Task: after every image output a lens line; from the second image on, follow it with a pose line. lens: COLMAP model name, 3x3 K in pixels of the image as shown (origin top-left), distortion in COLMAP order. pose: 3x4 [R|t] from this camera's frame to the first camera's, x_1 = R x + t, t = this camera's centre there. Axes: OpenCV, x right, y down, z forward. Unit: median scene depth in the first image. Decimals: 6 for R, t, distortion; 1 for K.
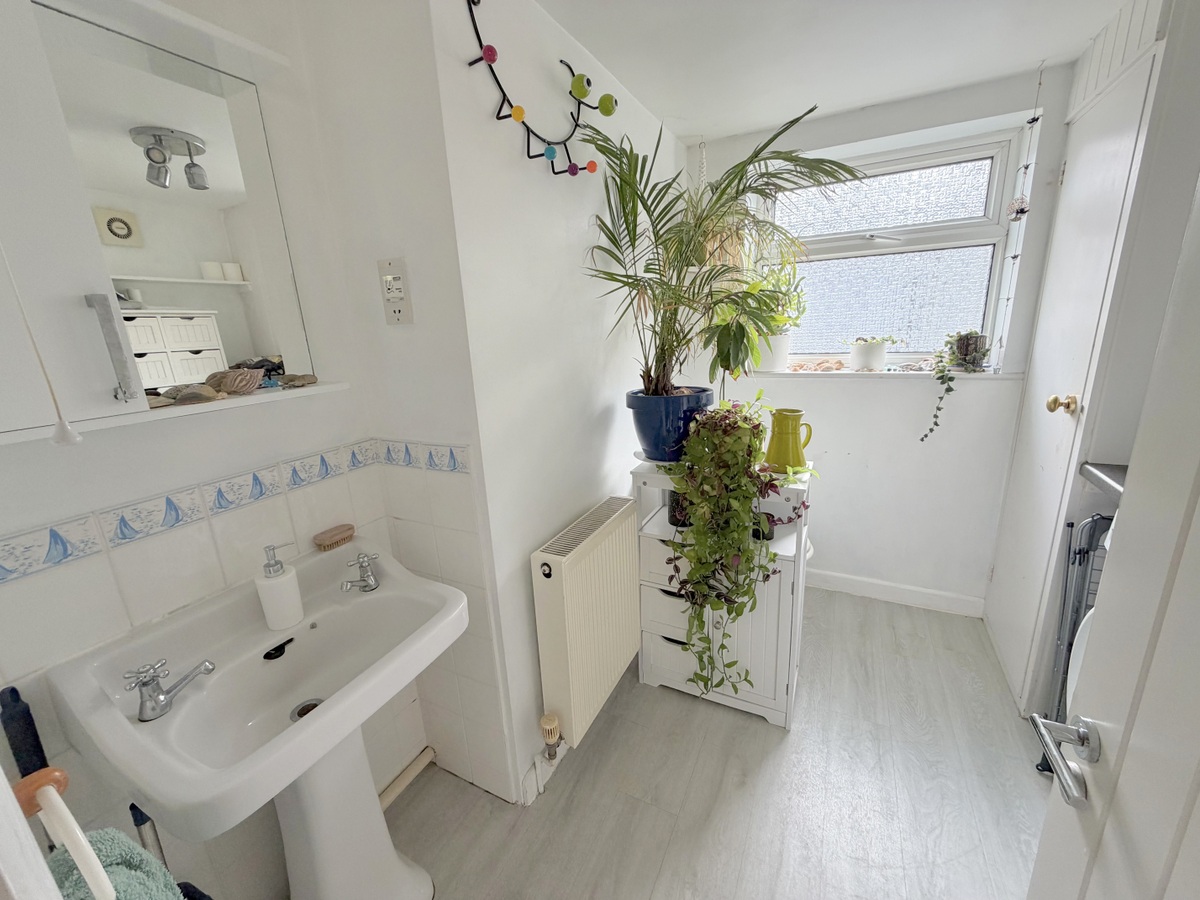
lens RADIAL K [[477.3, 0, 594.4], [0, 477.3, 449.6], [0, 0, 1]] dist [-0.003143, 0.000642]
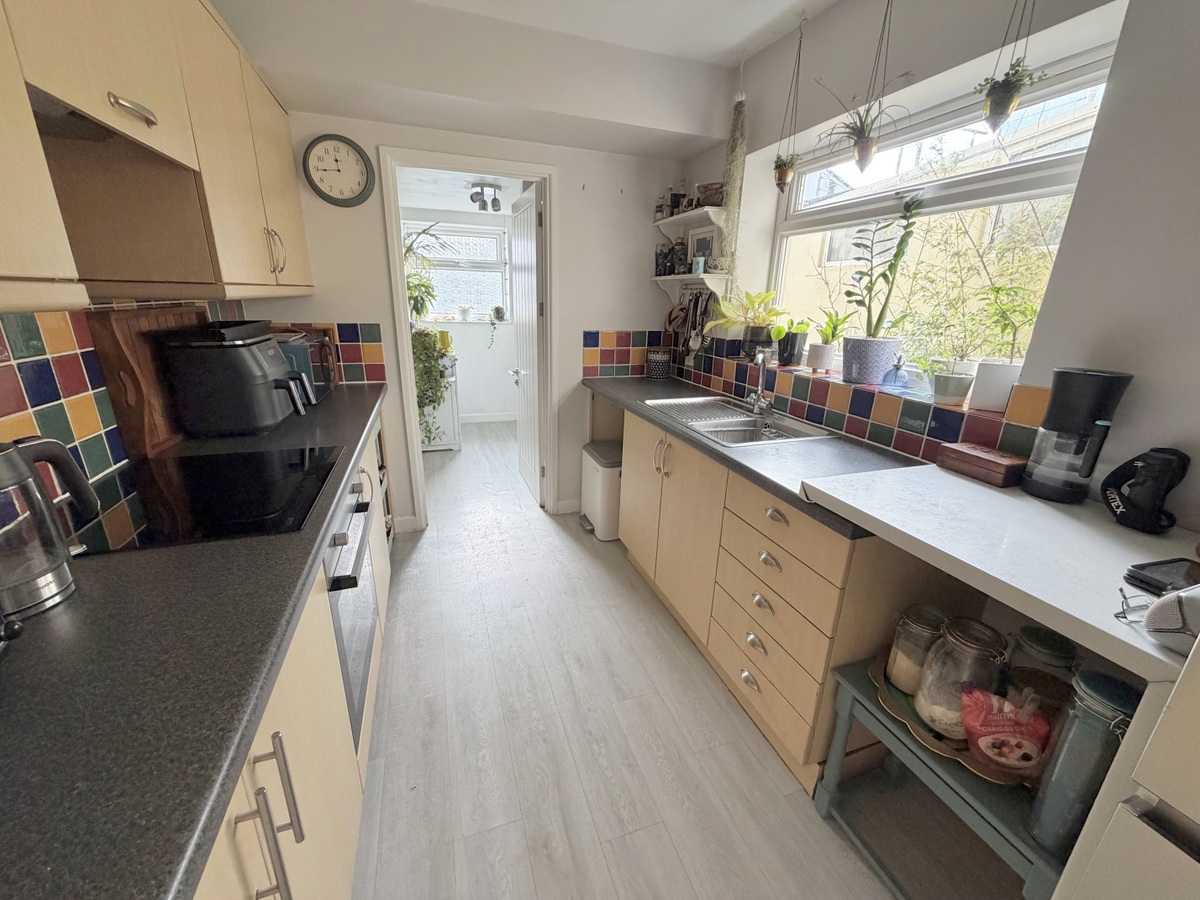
lens RADIAL K [[477.3, 0, 600.0], [0, 477.3, 451.8], [0, 0, 1]] dist [-0.003143, 0.000642]
pose [[0.685108, -0.152649, 0.712268, -0.841087], [0.122555, 0.988013, 0.093863, 0.377520], [-0.718058, 0.022986, 0.695604, -1.239019]]
